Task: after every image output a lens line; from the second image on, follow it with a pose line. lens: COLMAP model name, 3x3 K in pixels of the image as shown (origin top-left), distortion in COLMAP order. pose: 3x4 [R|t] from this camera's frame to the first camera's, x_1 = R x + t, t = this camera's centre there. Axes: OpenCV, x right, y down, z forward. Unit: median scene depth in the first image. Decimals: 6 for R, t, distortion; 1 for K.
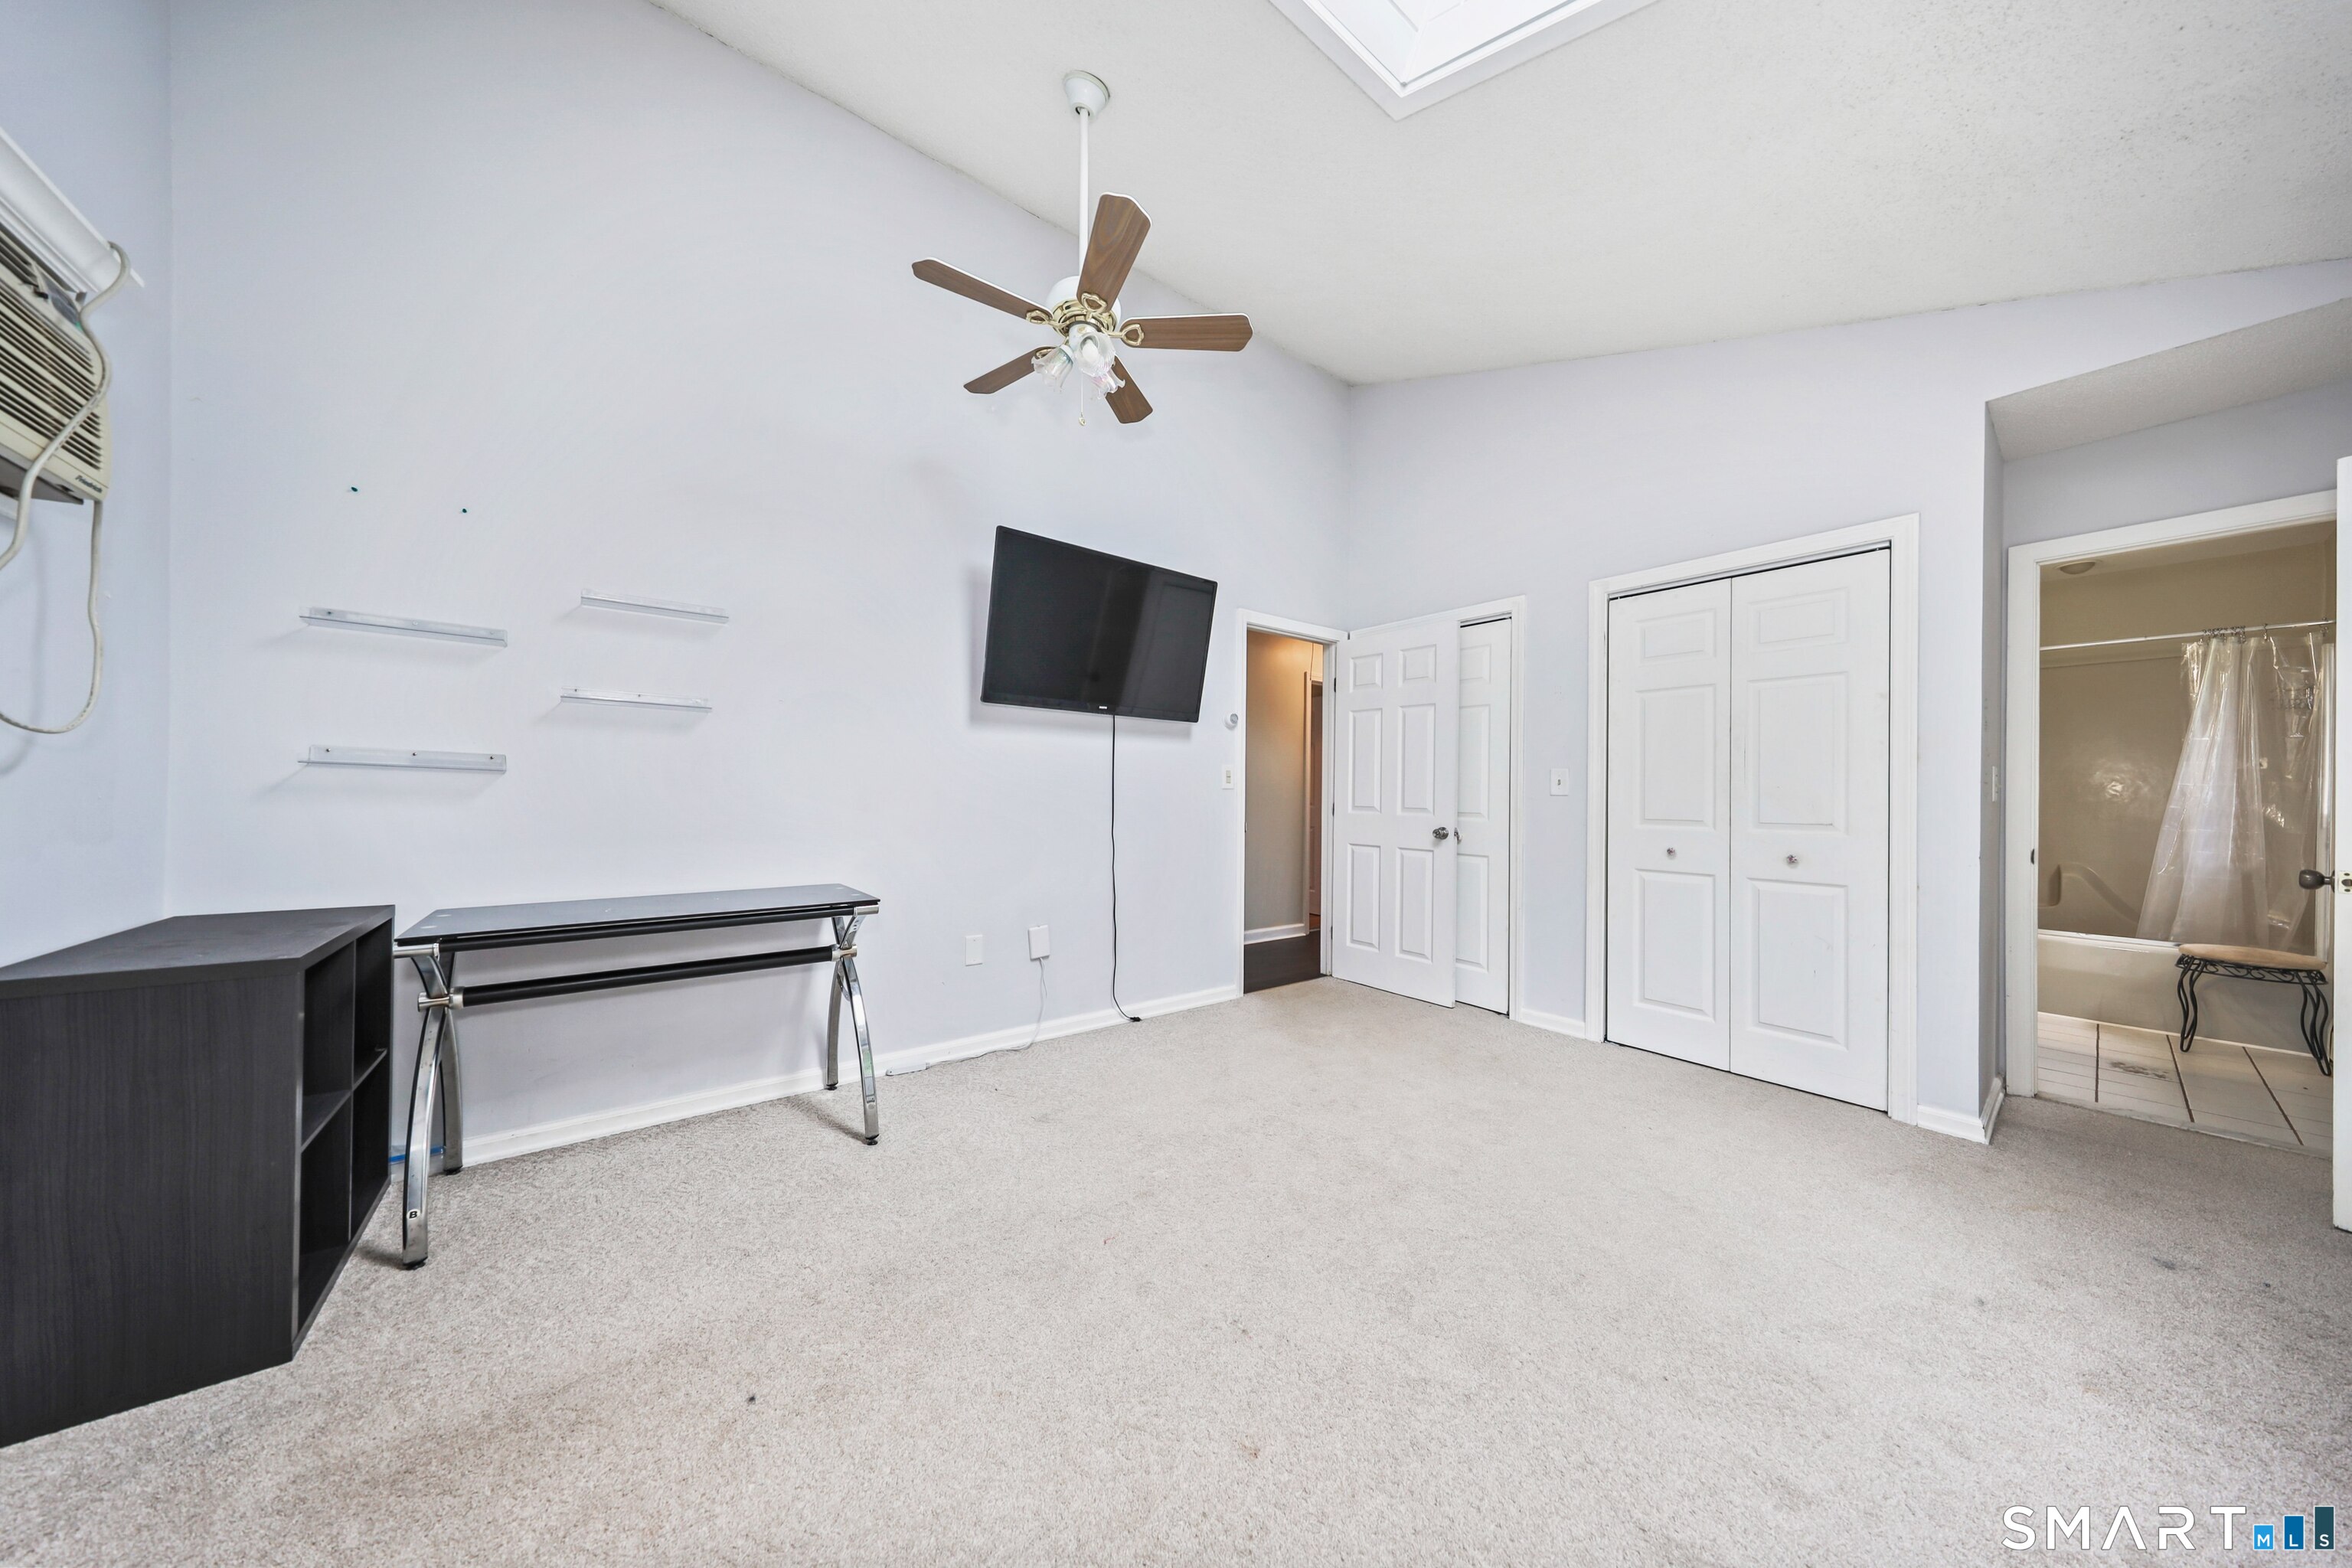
lens RADIAL K [[730.6, 0, 1179.3], [0, 730.6, 790.1], [0, 0, 1]] dist [-0.004615, 0.000218]
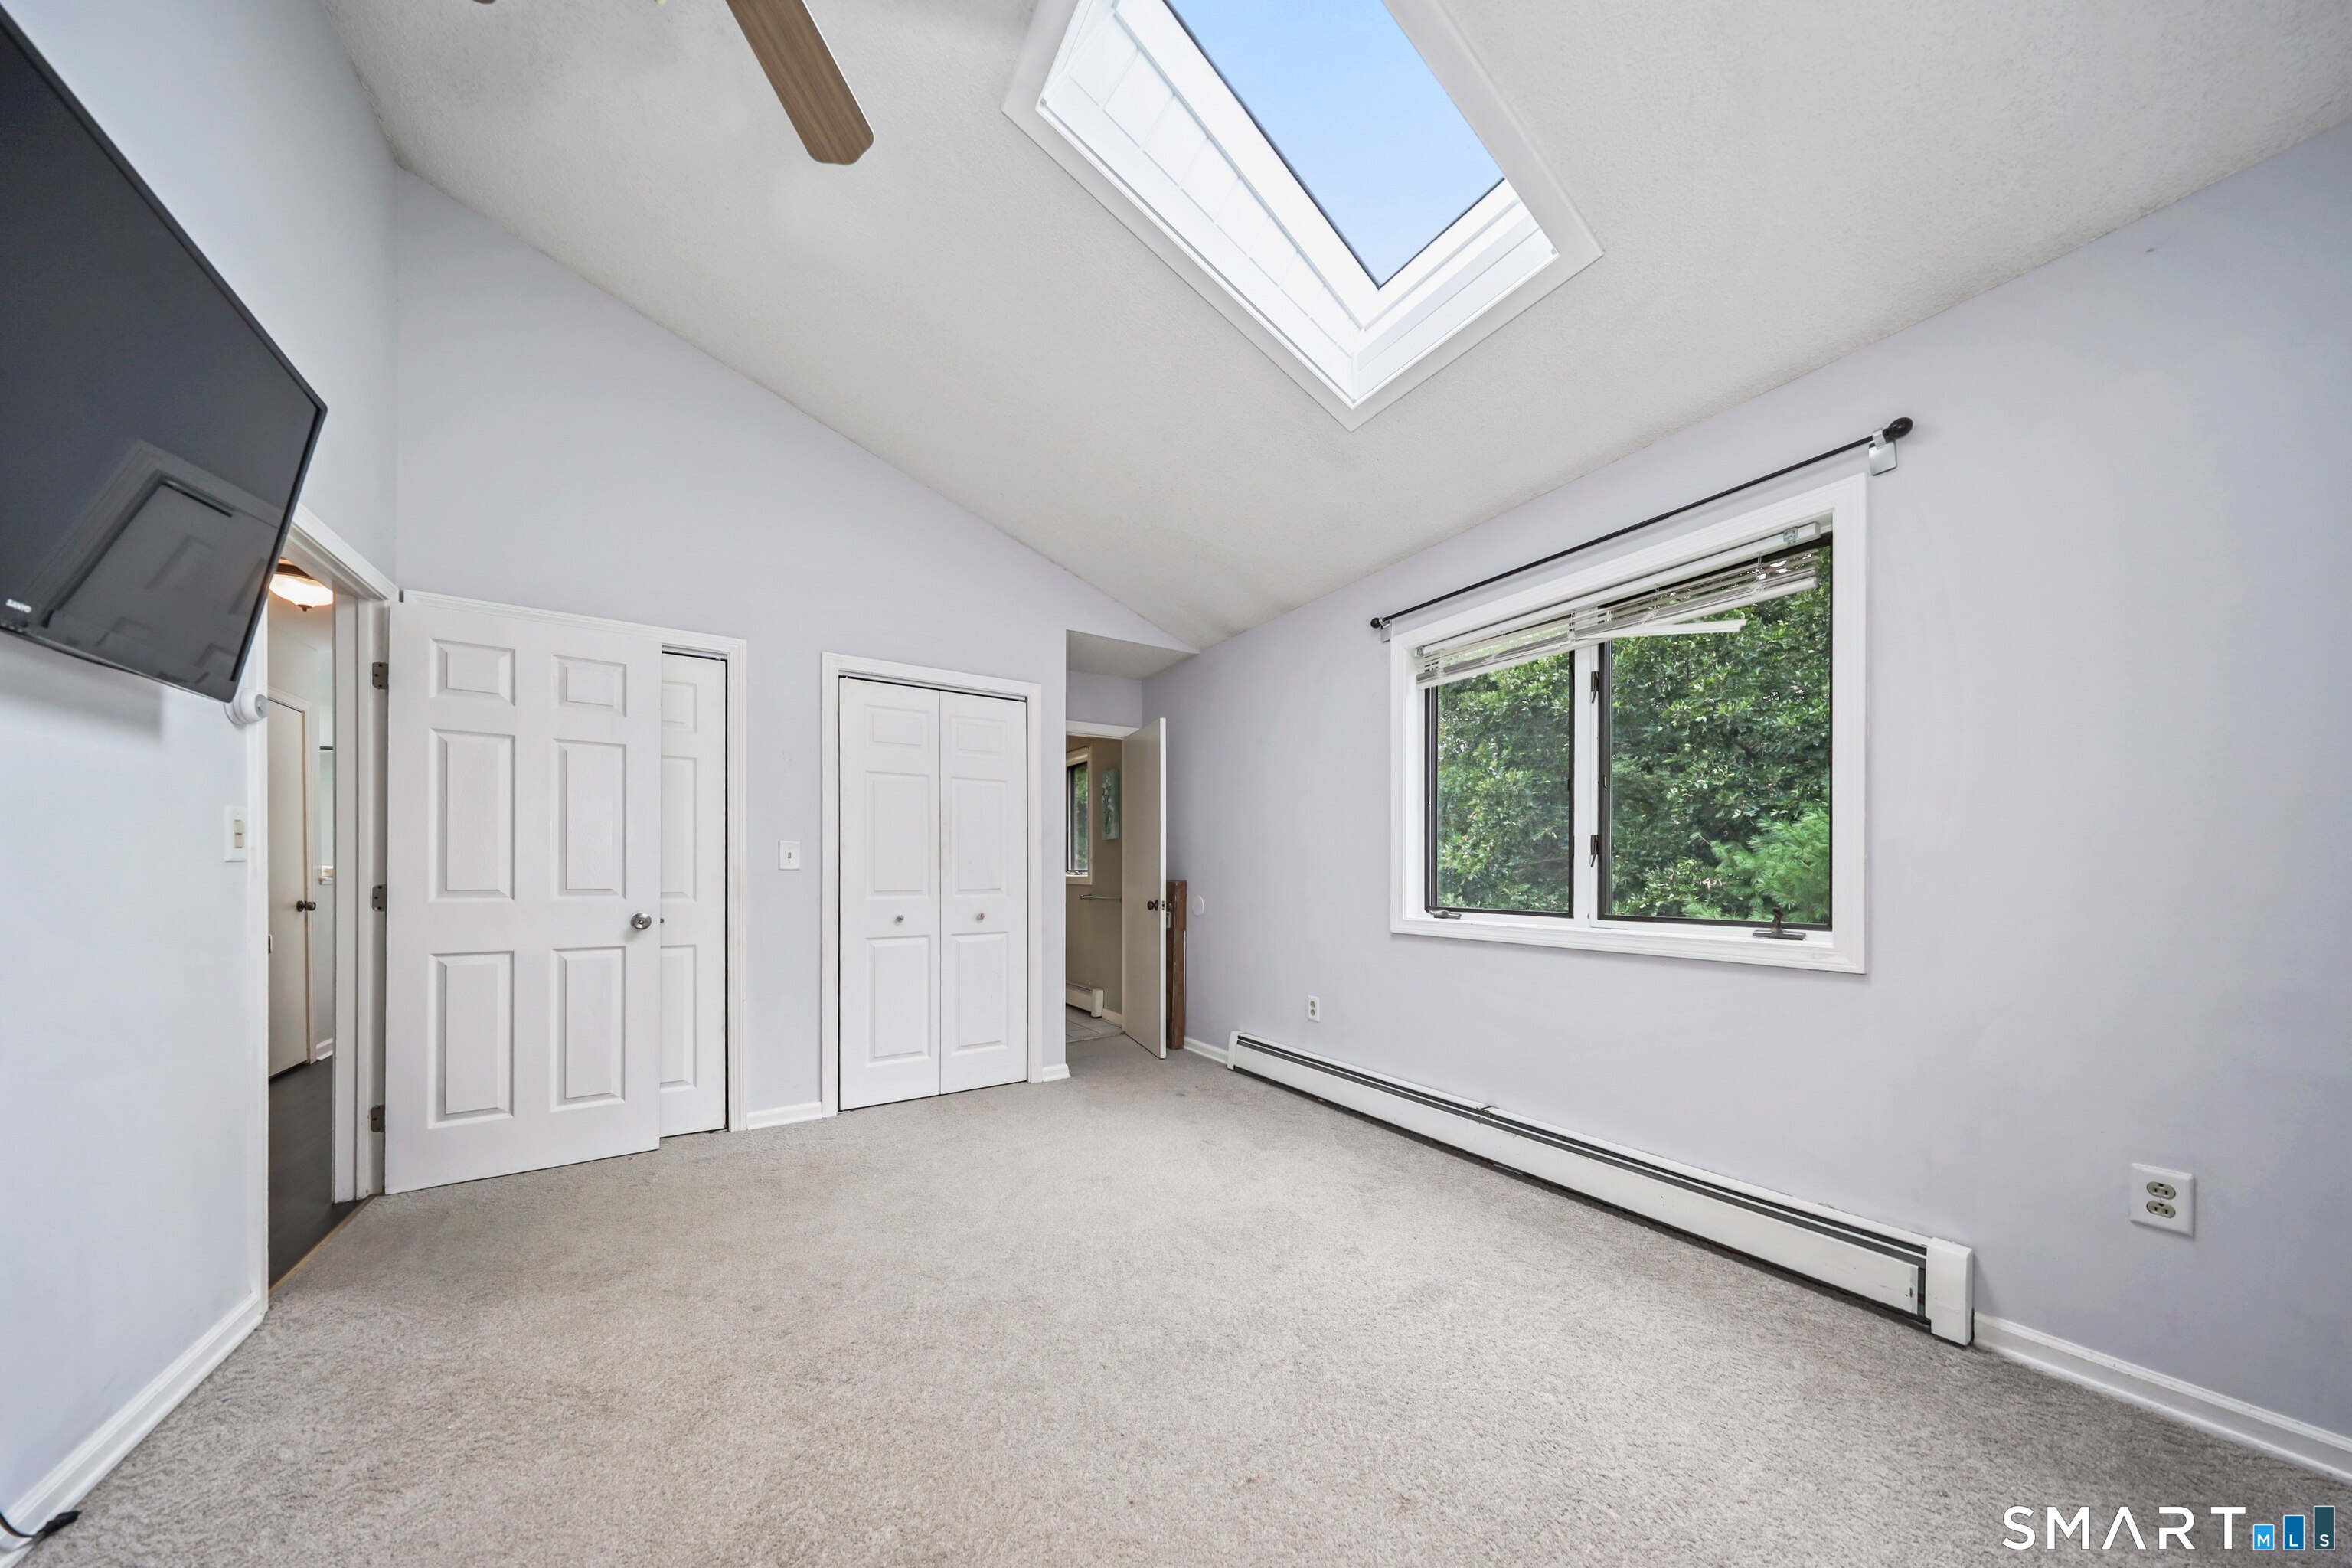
lens RADIAL K [[706.9, 0, 1159.4], [0, 706.9, 868.8], [0, 0, 1]] dist [-0.003512, 0.000073]
pose [[0.104662, -0.008734, 0.994469, -0.376581], [-0.004617, 0.999946, 0.009268, -0.005143], [-0.994497, -0.005562, 0.104617, 0.500568]]
